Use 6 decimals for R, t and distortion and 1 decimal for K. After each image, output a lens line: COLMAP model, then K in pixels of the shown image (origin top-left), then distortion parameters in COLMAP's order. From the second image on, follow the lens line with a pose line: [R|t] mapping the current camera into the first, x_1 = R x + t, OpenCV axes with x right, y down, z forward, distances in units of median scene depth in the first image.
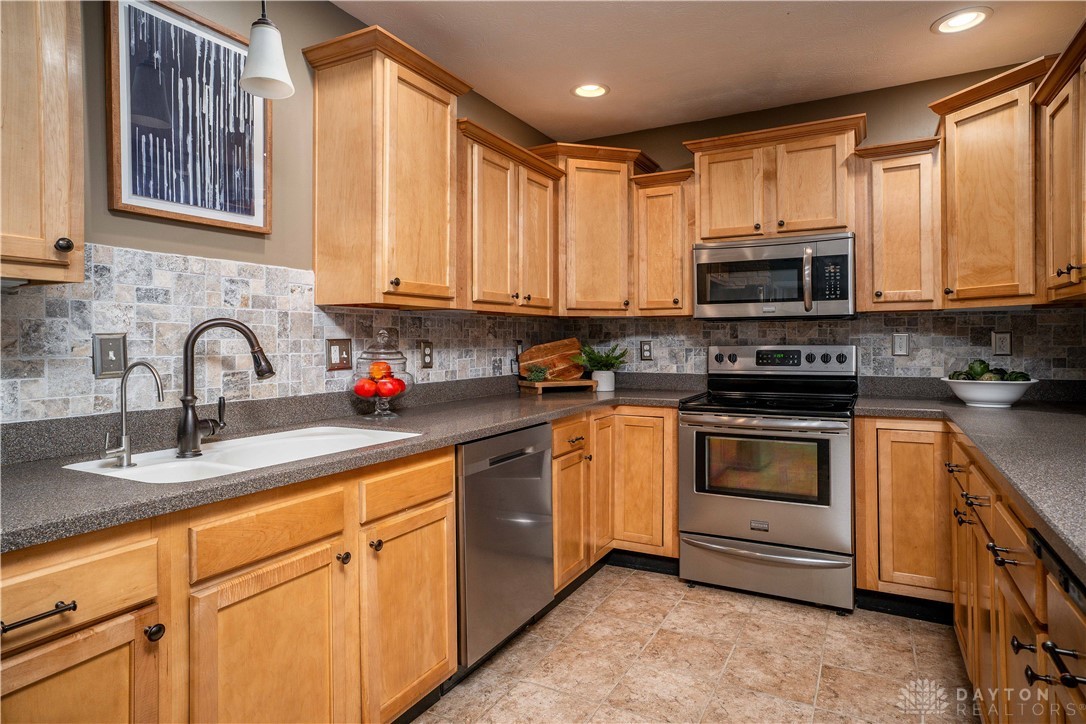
lens RADIAL K [[607.4, 0, 562.0], [0, 607.4, 337.1], [0, 0, 1]] dist [-0.021446, 0.002036]
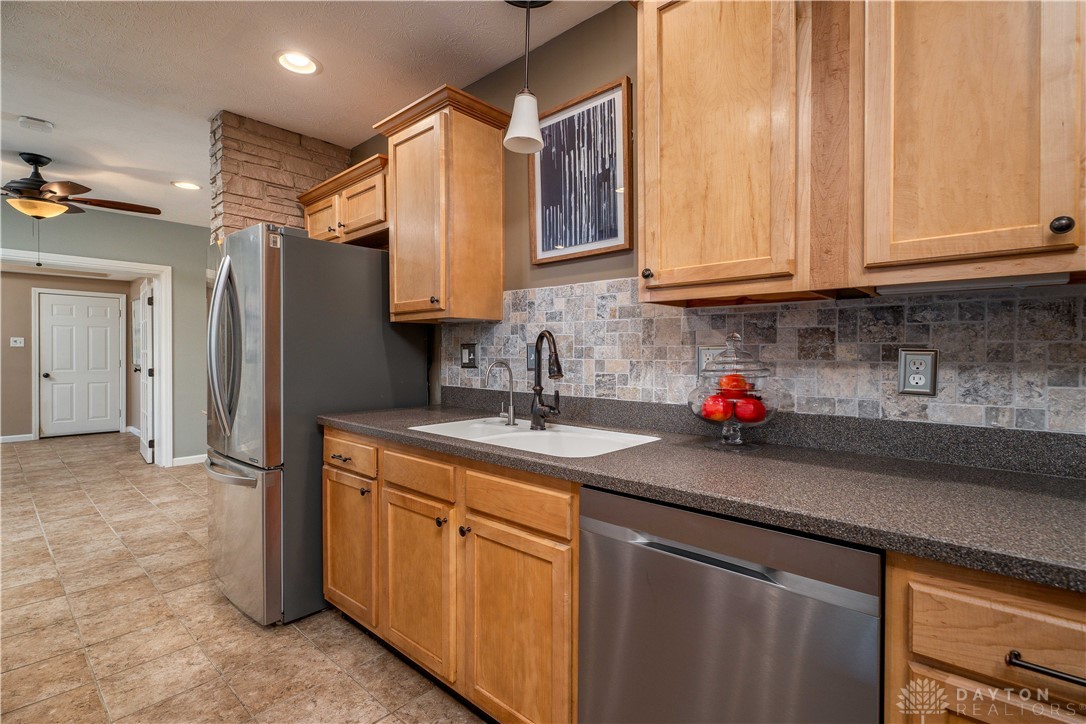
lens RADIAL K [[503.5, 0, 537.2], [0, 503.5, 356.1], [0, 0, 1]] dist [-0.003023, -0.000052]
pose [[-0.254357, 0.011601, -0.967041, 0.332124], [0.004707, 0.999931, 0.010758, 0.008782], [0.967099, -0.001815, -0.254394, 0.825669]]
